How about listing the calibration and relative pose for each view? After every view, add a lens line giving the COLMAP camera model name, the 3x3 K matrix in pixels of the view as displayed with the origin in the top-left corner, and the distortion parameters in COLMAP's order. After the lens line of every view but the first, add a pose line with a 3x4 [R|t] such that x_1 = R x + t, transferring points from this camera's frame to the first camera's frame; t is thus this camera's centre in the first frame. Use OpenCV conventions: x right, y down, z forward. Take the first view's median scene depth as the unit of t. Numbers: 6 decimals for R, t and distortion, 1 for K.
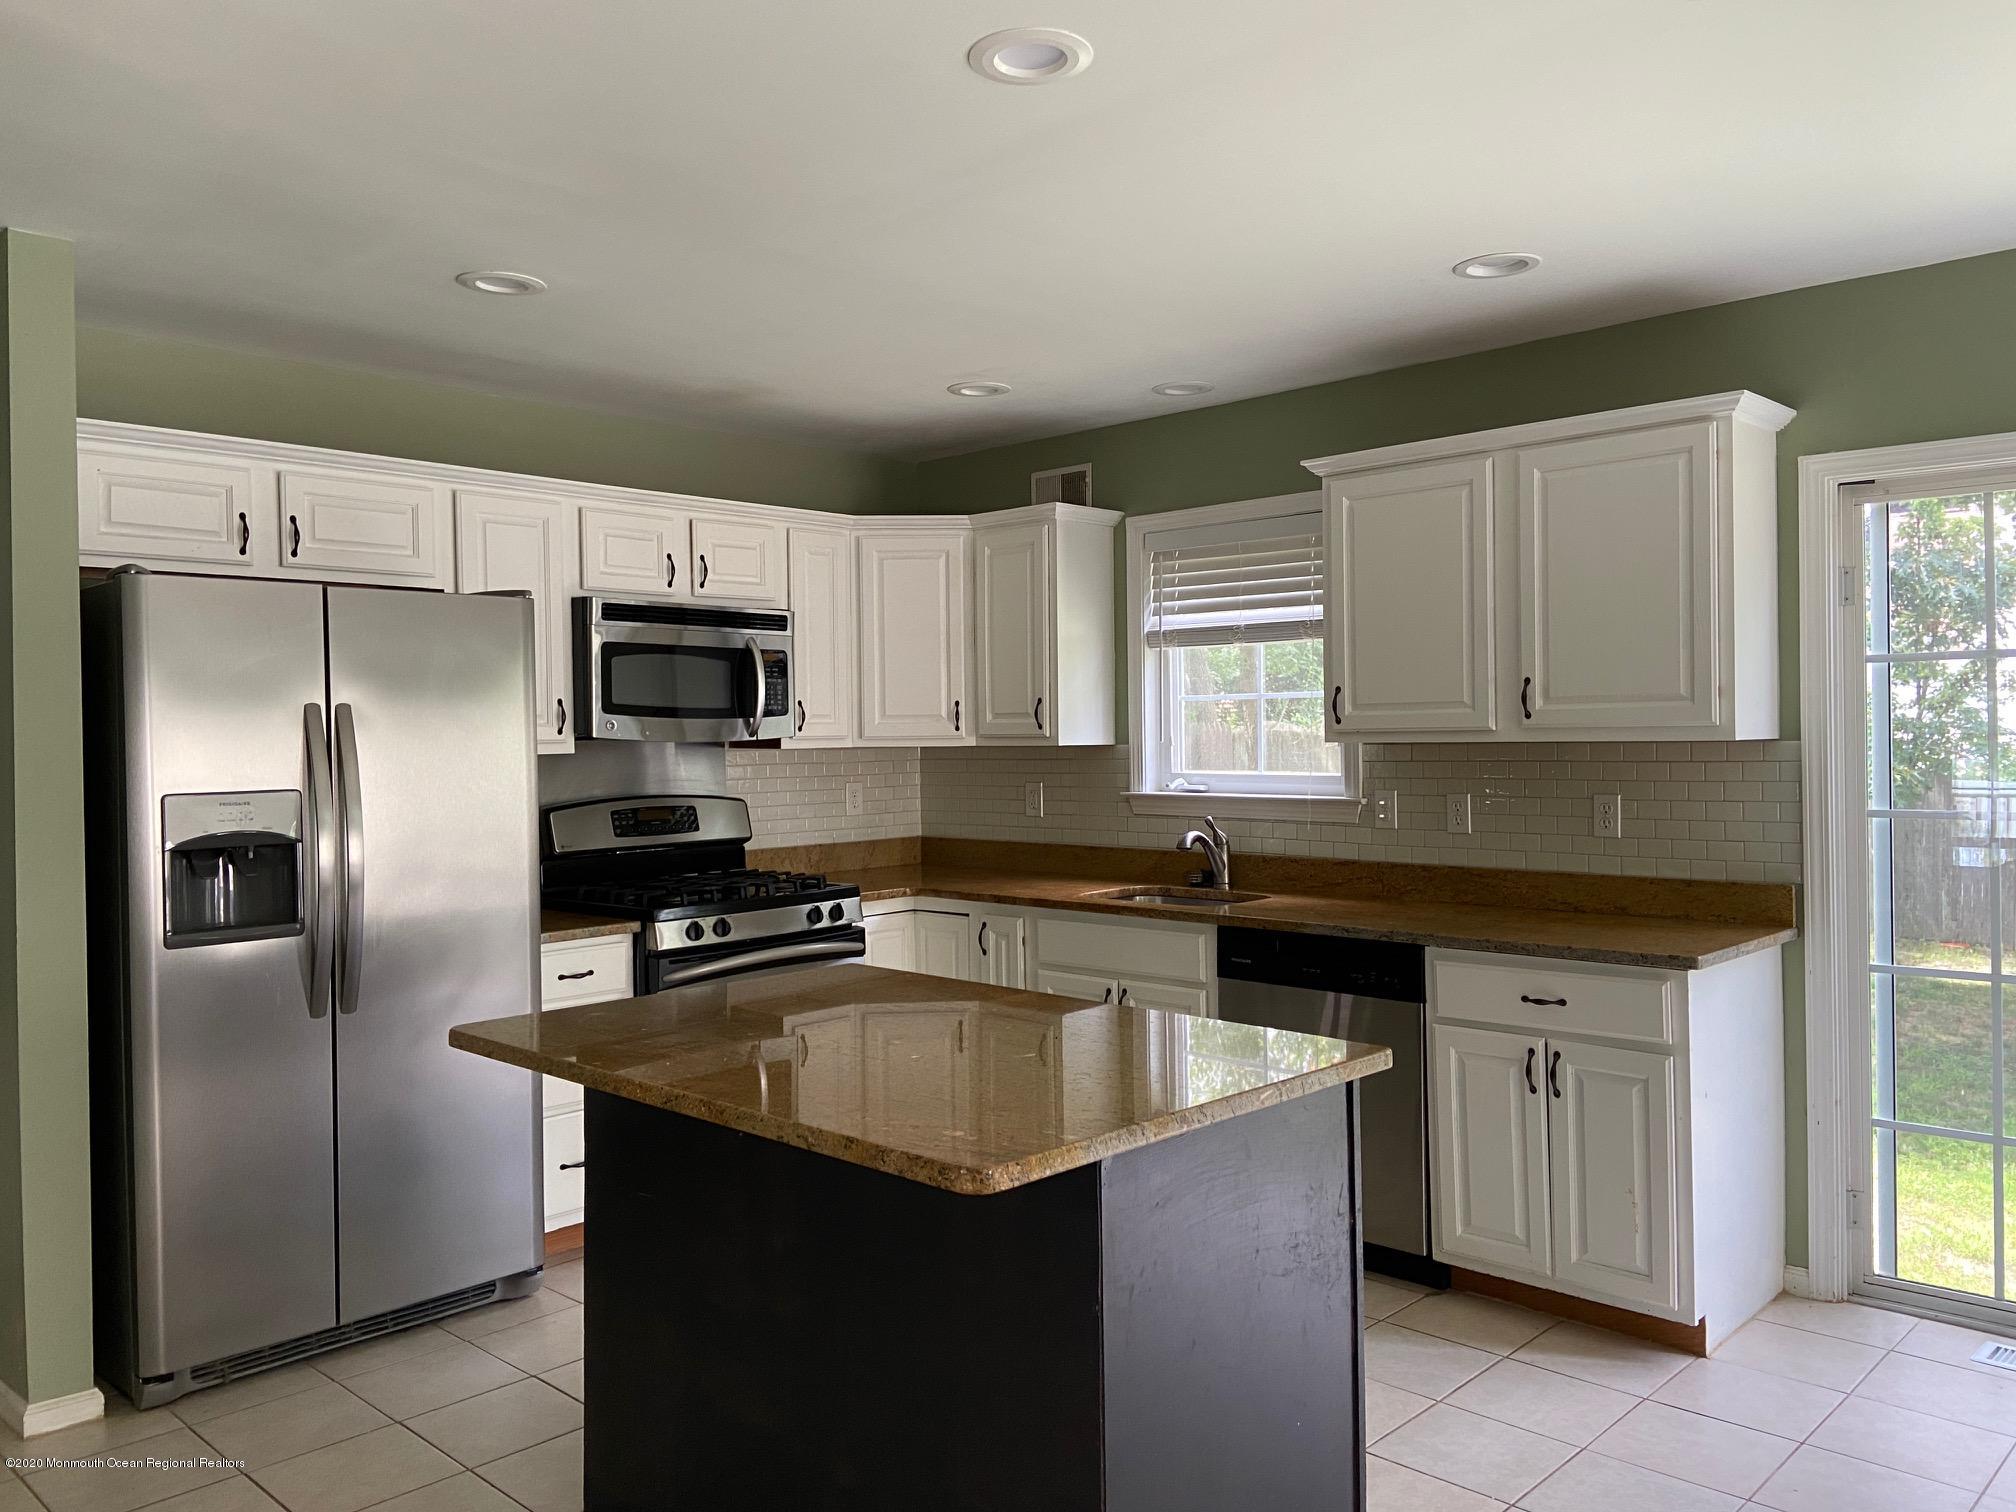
lens RADIAL K [[1538.3, 0, 1000.7], [0, 1538.3, 749.7], [0, 0, 1]] dist [0.148597, -0.151087]
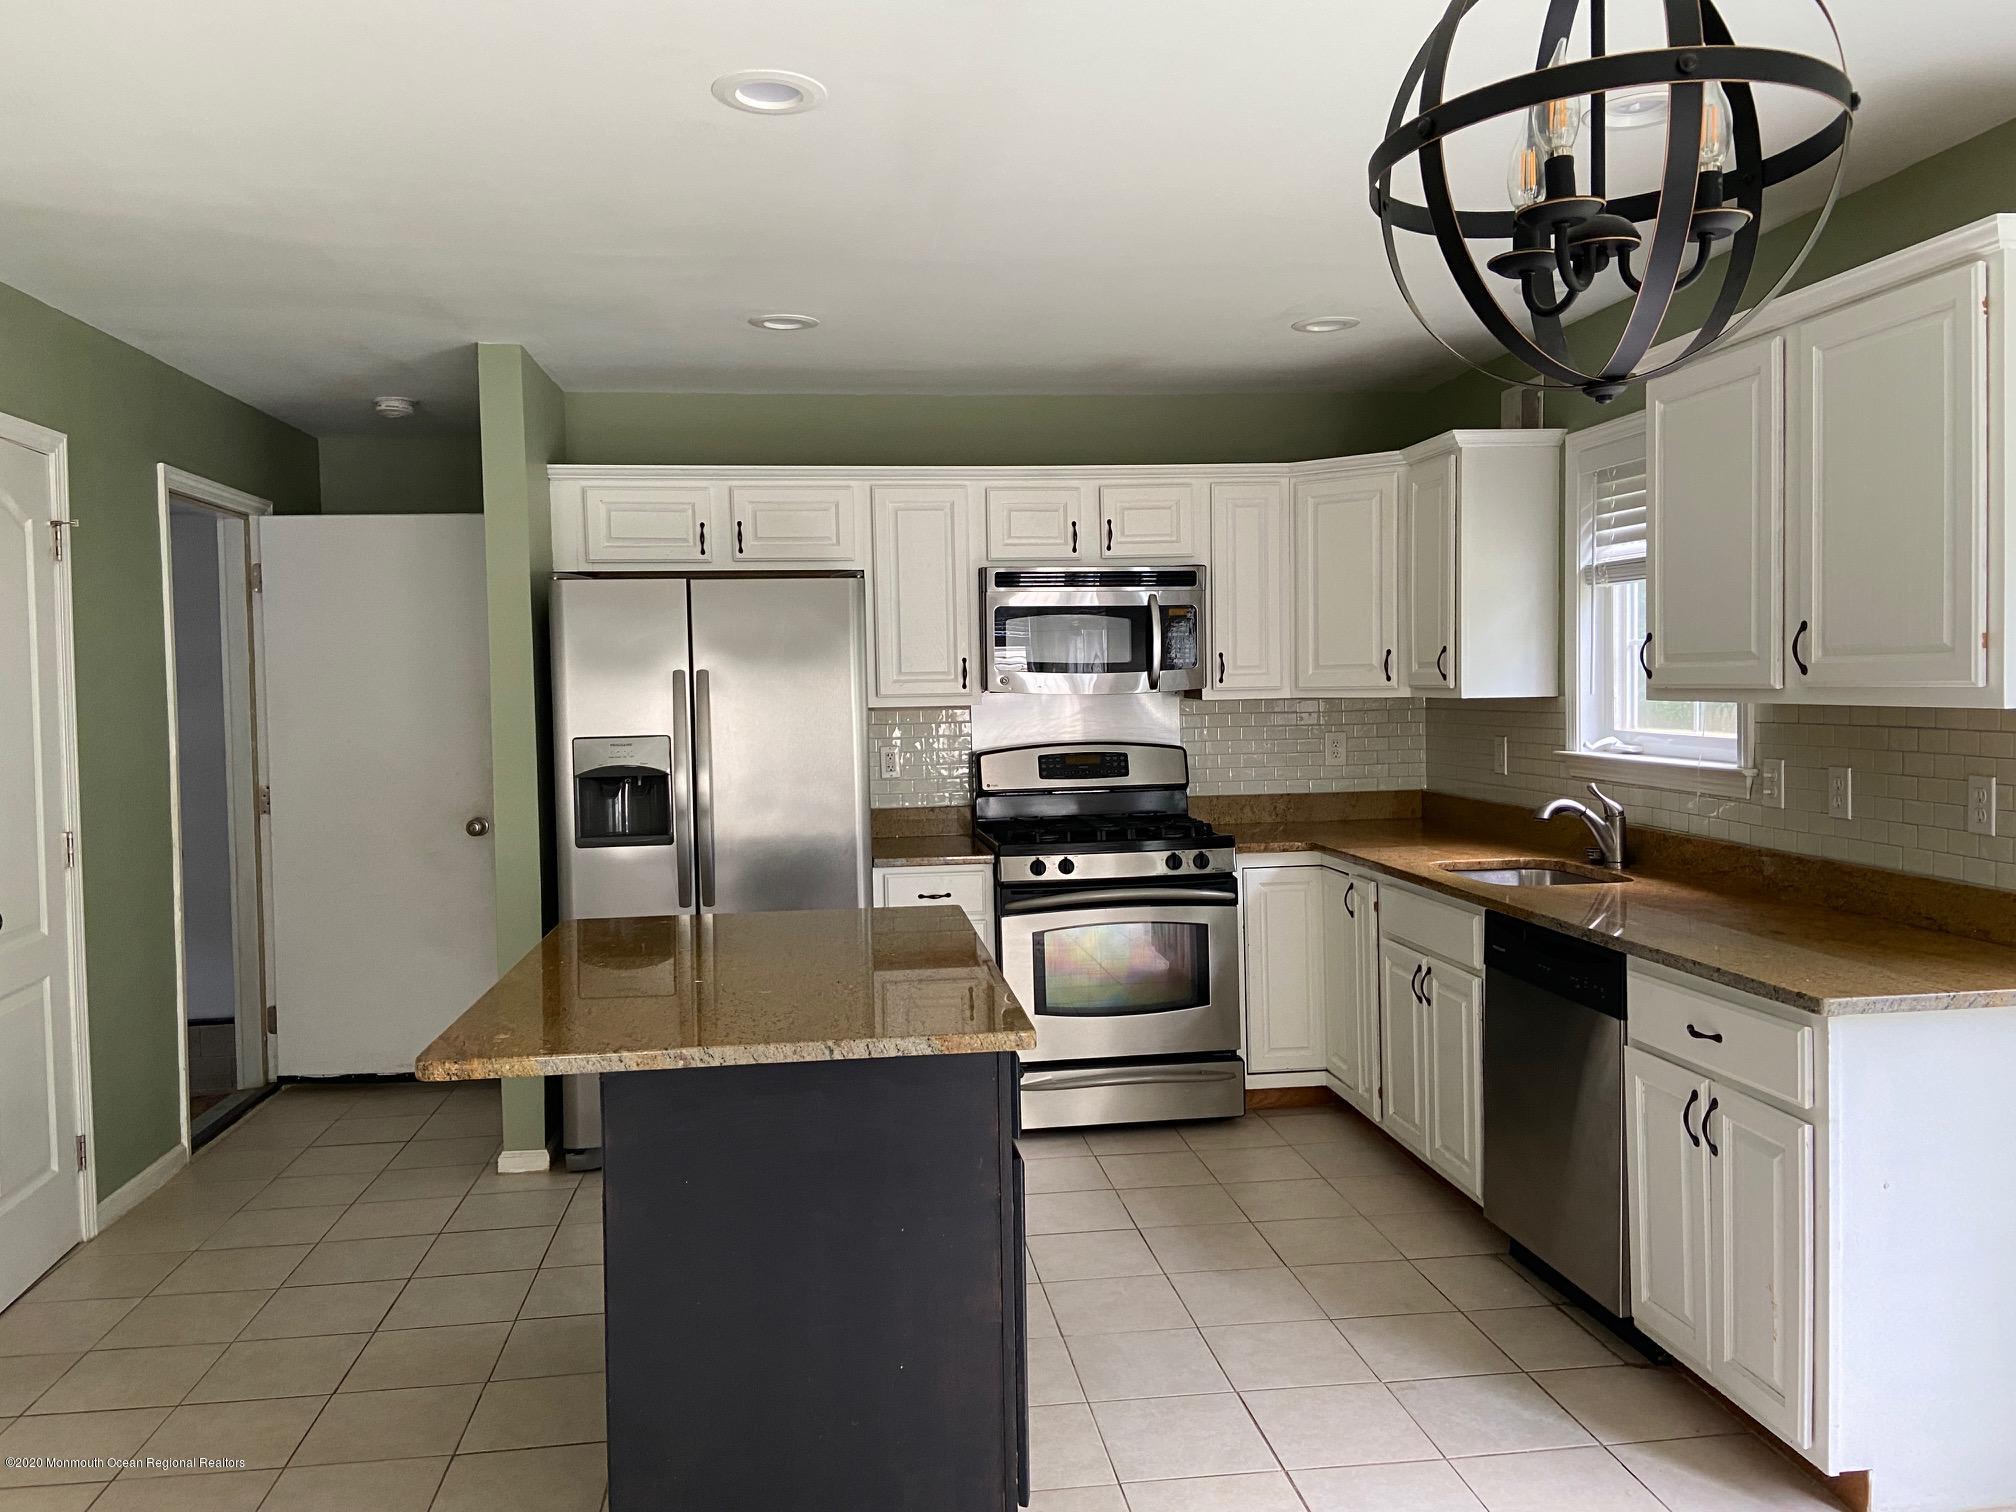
lens RADIAL K [[1538.3, 0, 1000.7], [0, 1538.3, 749.7], [0, 0, 1]] dist [0.148597, -0.151087]
pose [[0.779868, 0.027962, -0.625320, 0.436053], [0.001555, 0.998912, 0.046607, -0.016998], [0.625943, -0.037319, 0.778976, 0.119299]]
